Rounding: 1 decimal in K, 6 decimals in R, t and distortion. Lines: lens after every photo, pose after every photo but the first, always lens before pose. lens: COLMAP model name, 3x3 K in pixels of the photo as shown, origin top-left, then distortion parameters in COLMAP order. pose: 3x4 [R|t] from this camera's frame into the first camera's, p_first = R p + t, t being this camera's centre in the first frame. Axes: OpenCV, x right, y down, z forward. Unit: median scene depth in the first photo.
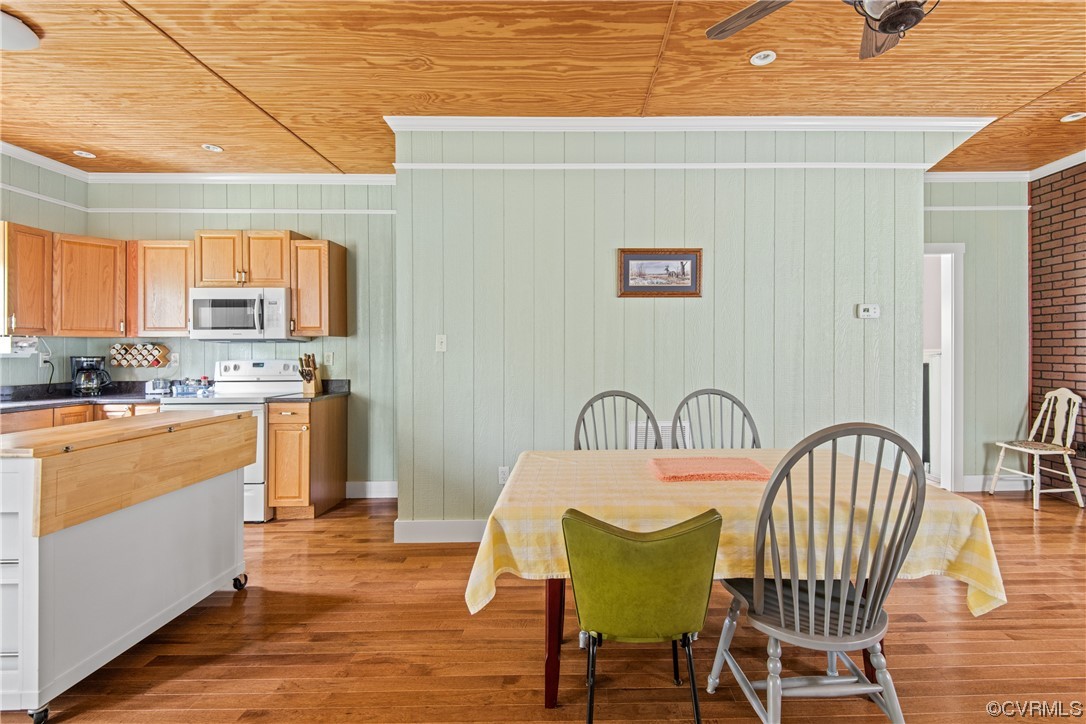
lens RADIAL K [[520.2, 0, 573.8], [0, 520.2, 351.8], [0, 0, 1]] dist [0.002446, -0.005909]
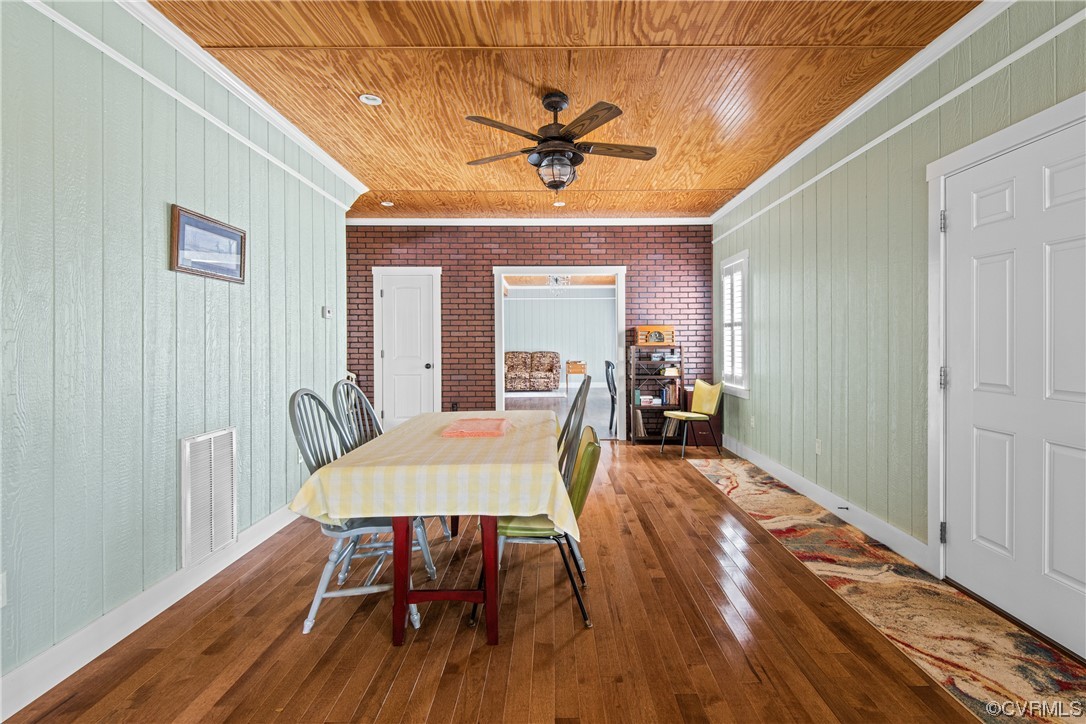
lens RADIAL K [[504.5, 0, 559.0], [0, 504.5, 345.3], [0, 0, 1]] dist [0.035386, -0.023095]
pose [[0.003390, 0.000078, 0.999994, -0.501596], [0.004614, 0.999989, -0.000094, 0.002211], [-0.999984, 0.004615, 0.003389, 0.366095]]
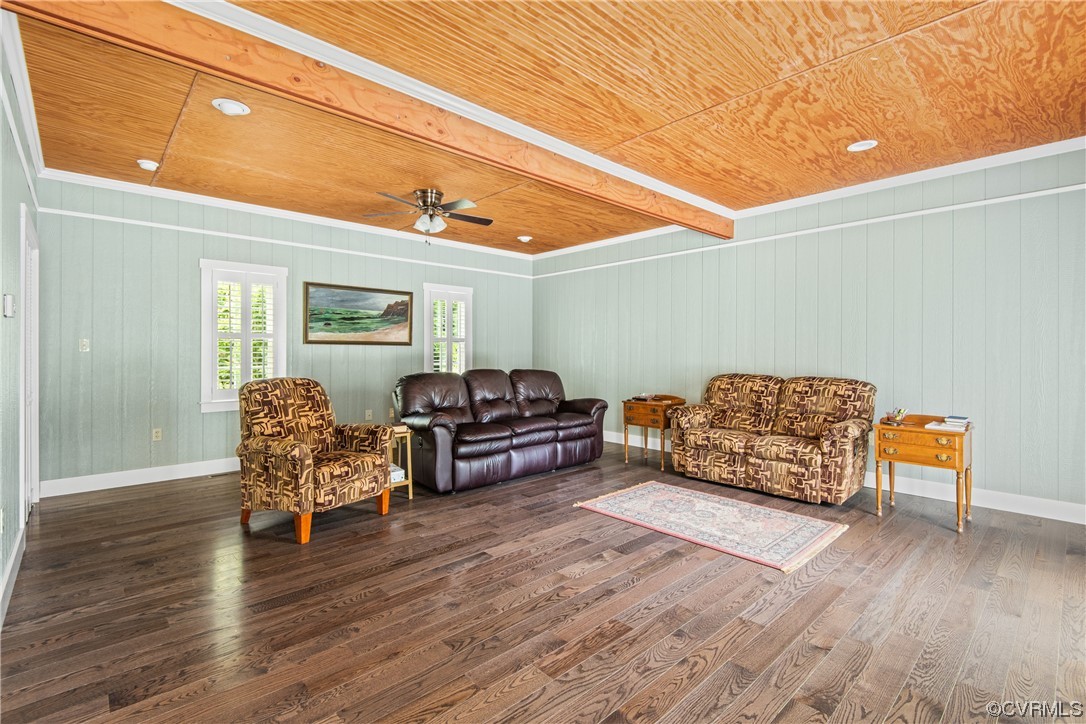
lens RADIAL K [[492.4, 0, 542.8], [0, 492.4, 355.8], [0, 0, 1]] dist [0.033873, -0.020833]
pose [[0.746659, -0.000388, 0.665207, 1.558295], [-0.003359, 0.999985, 0.004353, -0.010236], [-0.665198, -0.005485, 0.746647, 0.056747]]
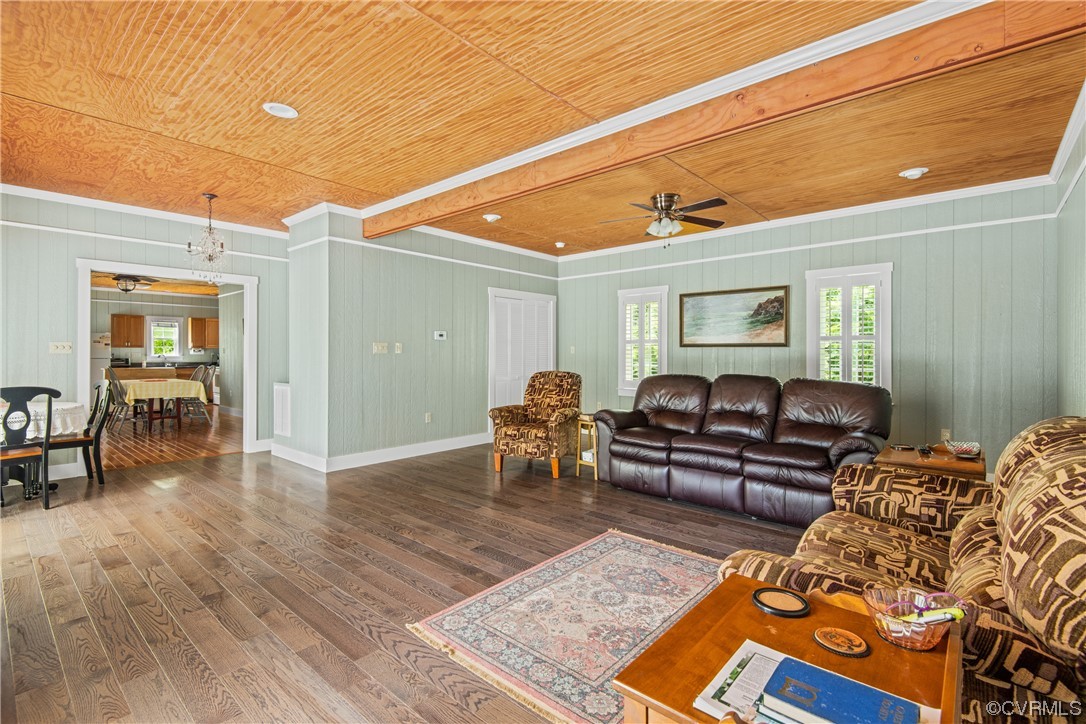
lens RADIAL K [[492.4, 0, 542.8], [0, 492.4, 355.8], [0, 0, 1]] dist [0.033873, -0.020833]
pose [[0.741004, 0.008648, -0.671444, 2.726253], [-0.006001, 0.999962, 0.006256, -0.014173], [0.671473, -0.000606, 0.741028, 0.035699]]
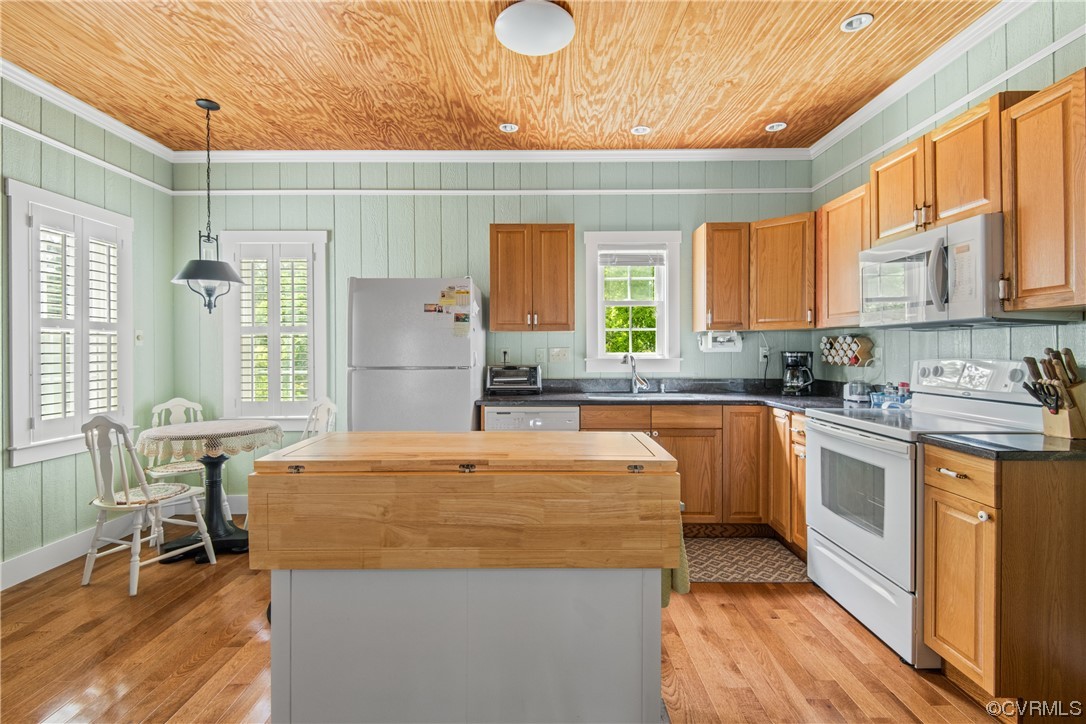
lens RADIAL K [[482.3, 0, 549.6], [0, 482.3, 351.4], [0, 0, 1]] dist [0.034393, -0.022648]
pose [[0.009440, 0.005858, -0.999938, -0.096645], [0.004413, 0.999973, 0.005900, 0.002067], [0.999946, -0.004469, 0.009414, 0.576658]]
